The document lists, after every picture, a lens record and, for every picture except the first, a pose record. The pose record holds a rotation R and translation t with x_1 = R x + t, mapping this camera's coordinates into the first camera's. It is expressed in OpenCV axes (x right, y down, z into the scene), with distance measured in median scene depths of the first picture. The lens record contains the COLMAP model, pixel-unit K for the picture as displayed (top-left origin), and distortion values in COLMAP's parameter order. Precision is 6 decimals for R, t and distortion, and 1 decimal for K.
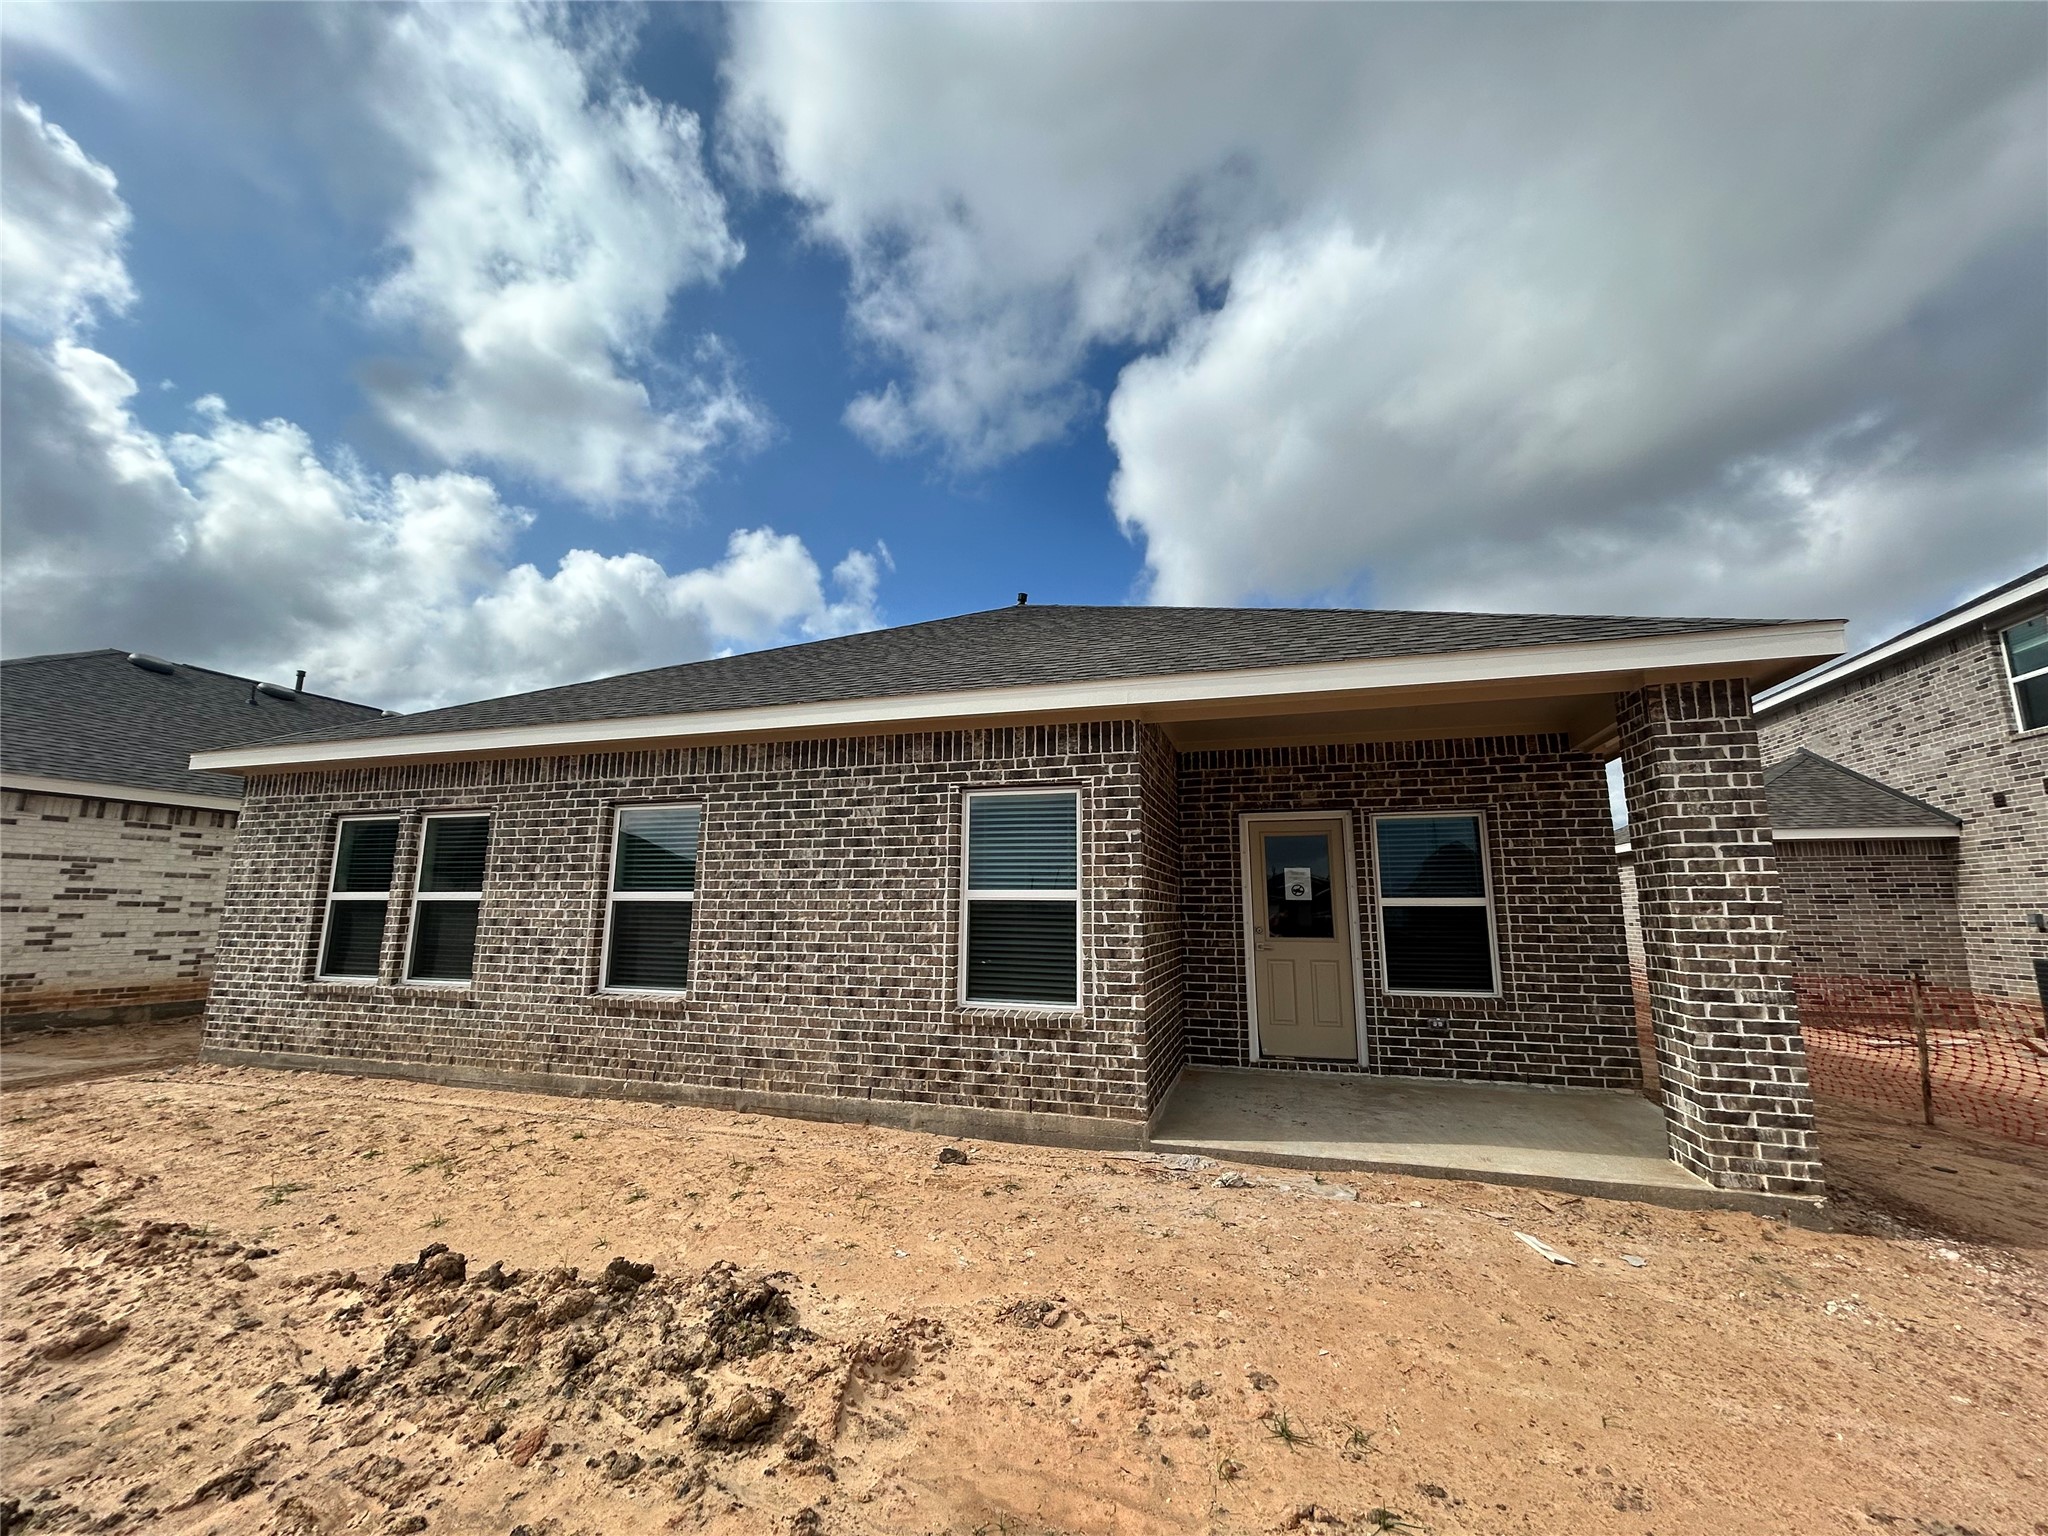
lens RADIAL K [[830.5, 0, 1024.0], [0, 830.5, 768.0], [0, 0, 1]] dist [0.001440, 0.000215]
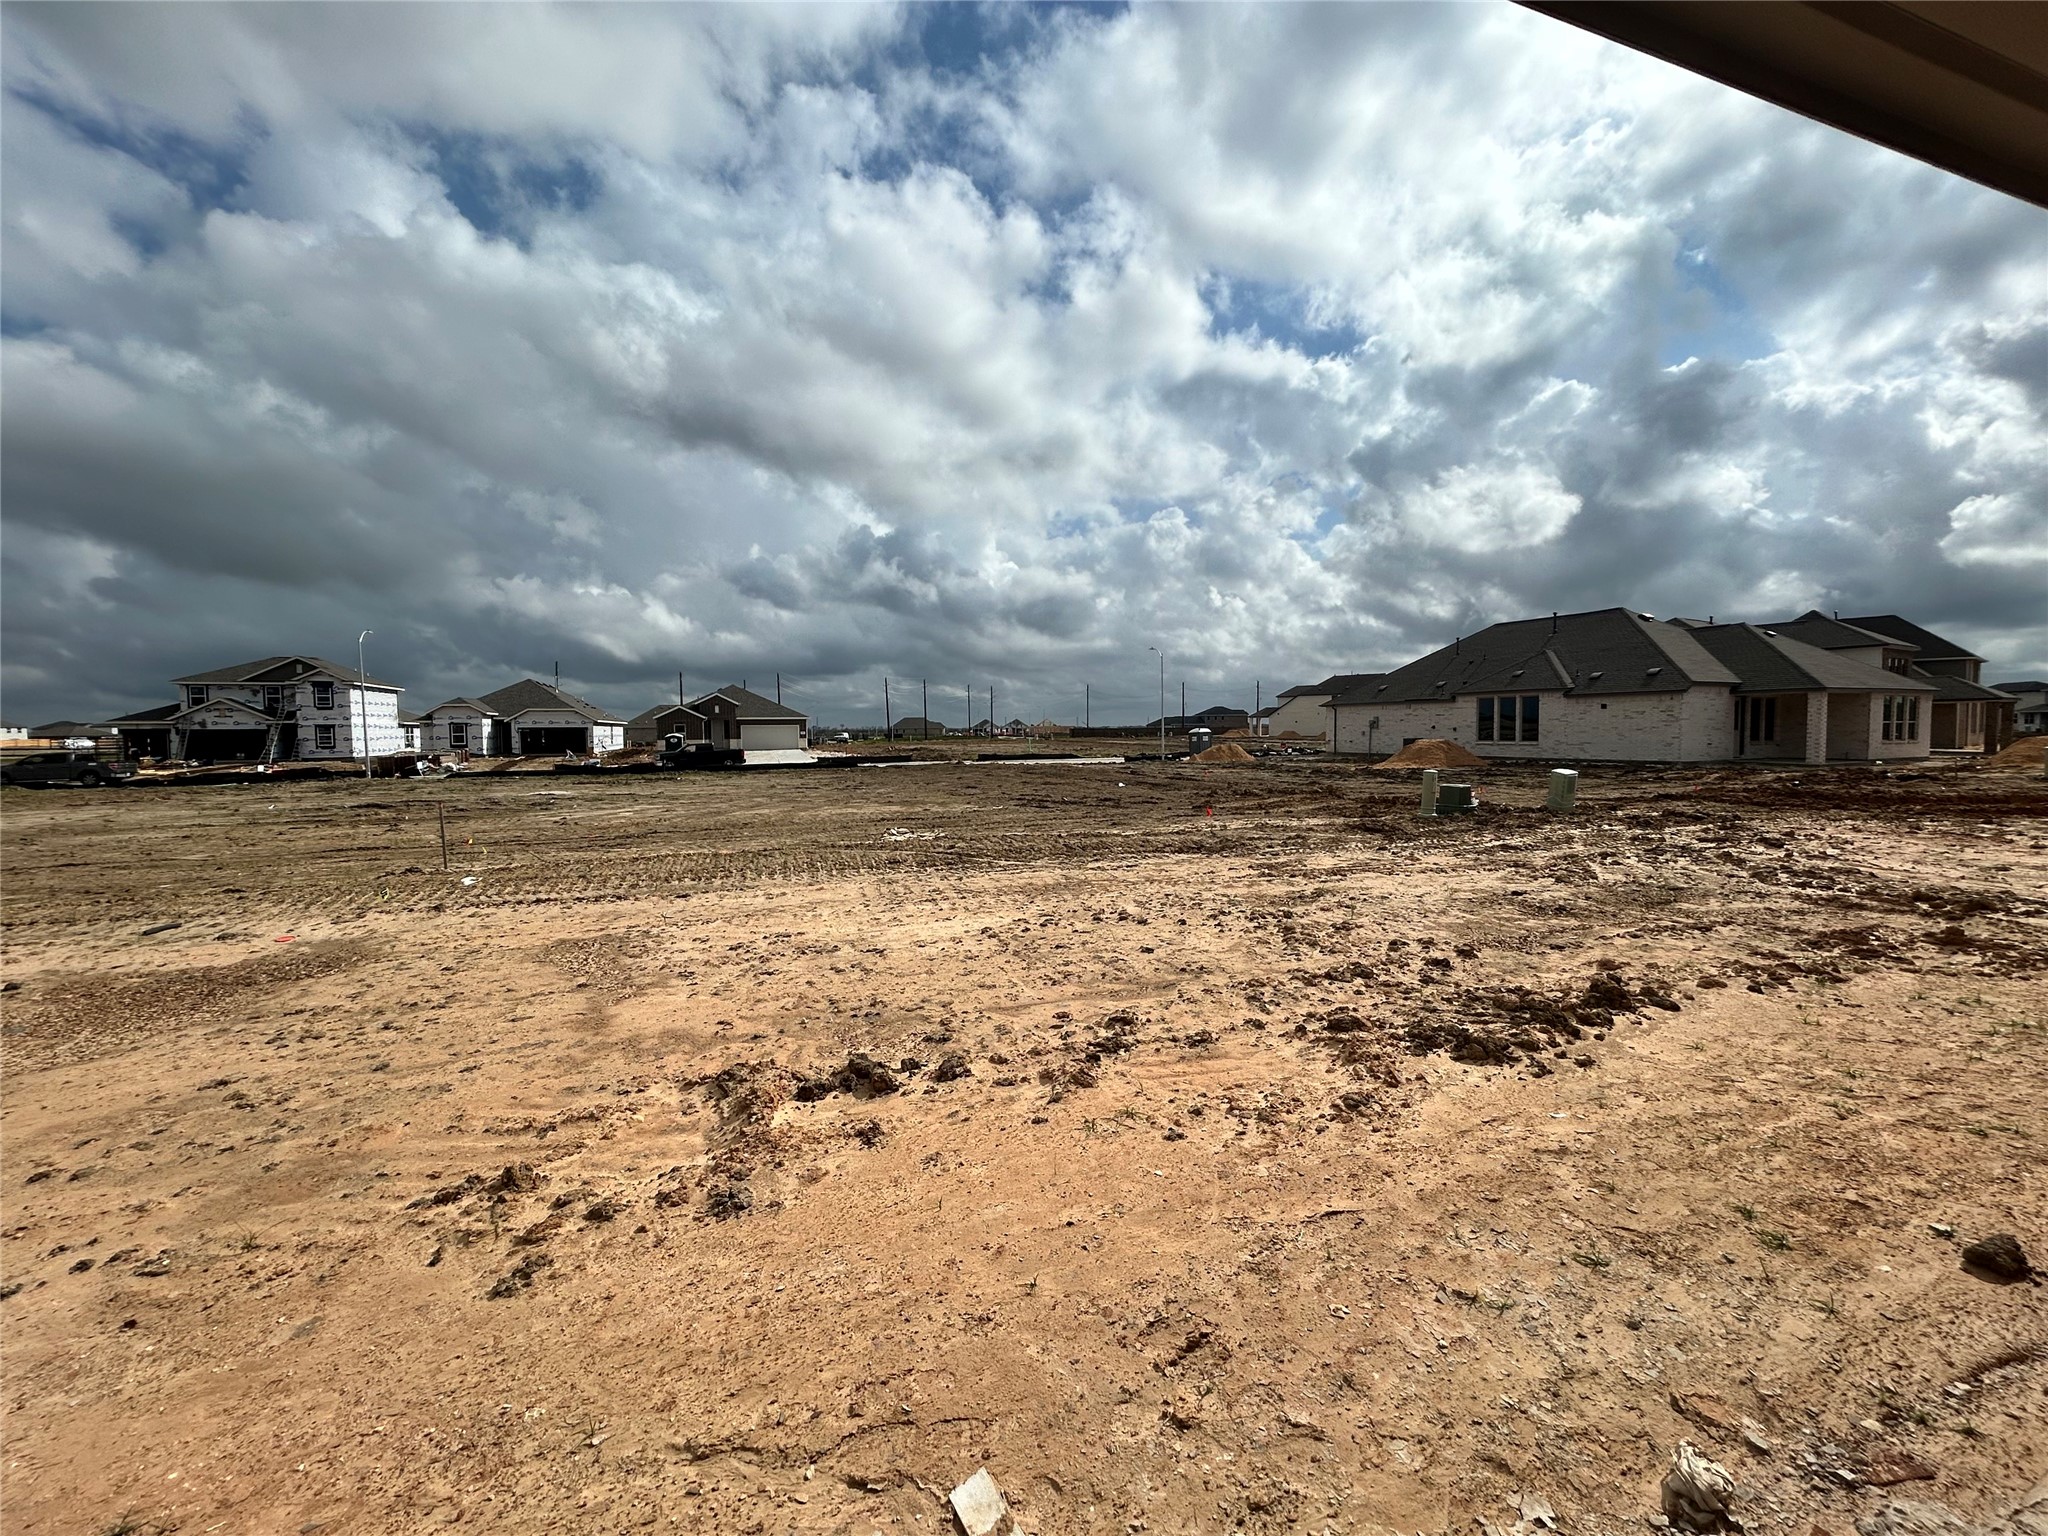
lens RADIAL K [[830.5, 0, 1024.0], [0, 830.5, 768.0], [0, 0, 1]] dist [0.001440, 0.000215]
pose [[-0.804457, 0.029645, -0.593271, 1.045072], [0.108164, 0.989367, -0.097230, 0.257669], [0.584080, -0.142388, -0.799110, 1.708248]]
